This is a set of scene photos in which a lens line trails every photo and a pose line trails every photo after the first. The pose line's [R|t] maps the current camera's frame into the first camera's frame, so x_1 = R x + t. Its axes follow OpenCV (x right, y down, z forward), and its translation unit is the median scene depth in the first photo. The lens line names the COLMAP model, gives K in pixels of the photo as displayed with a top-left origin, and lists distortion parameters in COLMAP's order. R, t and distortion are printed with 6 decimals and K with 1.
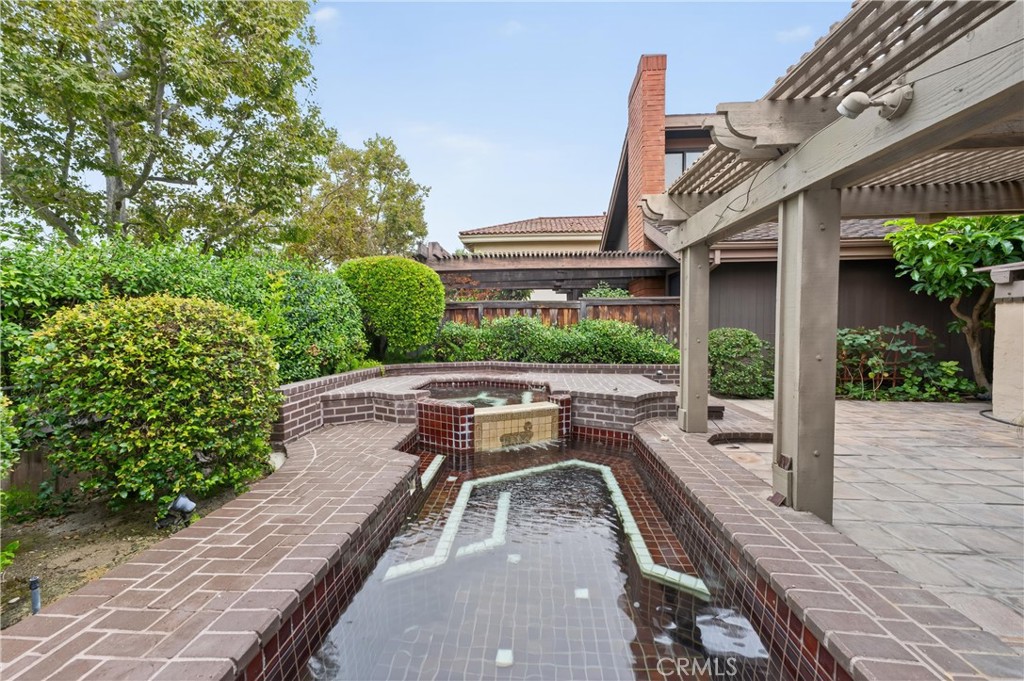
lens RADIAL K [[407.7, 0, 500.4], [0, 407.7, 343.5], [0, 0, 1]] dist [0.005802, 0.005354]
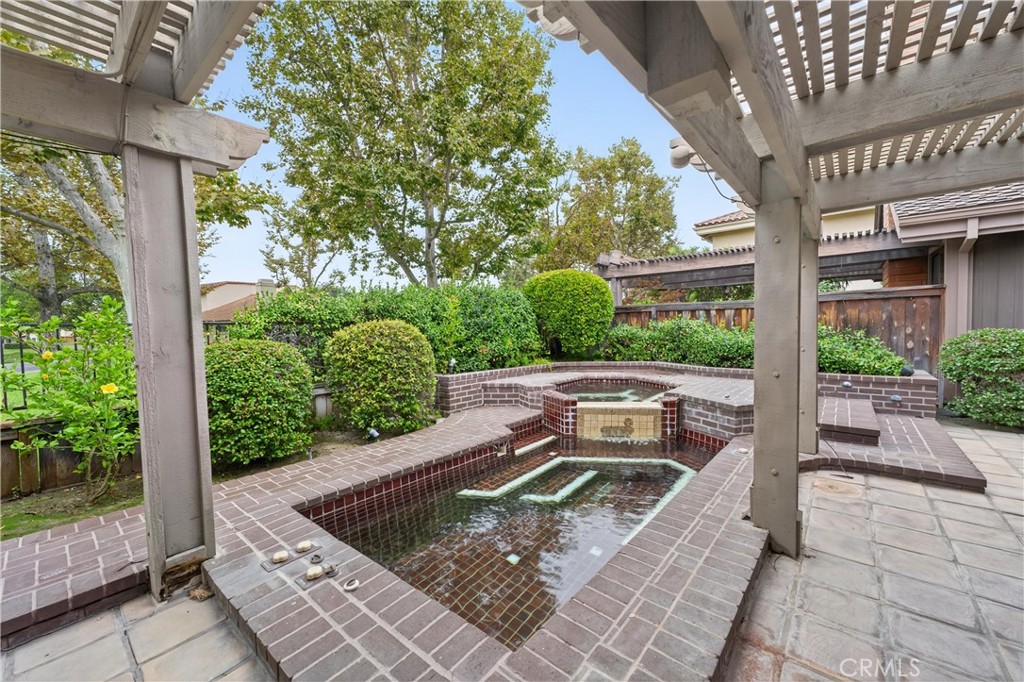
lens RADIAL K [[407.7, 0, 507.2], [0, 407.7, 340.2], [0, 0, 1]] dist [0.005802, 0.005354]
pose [[0.822133, 0.005789, -0.569266, 0.285449], [-0.005477, 0.999982, 0.002260, -0.014869], [0.569269, 0.001260, 0.822151, -0.067529]]
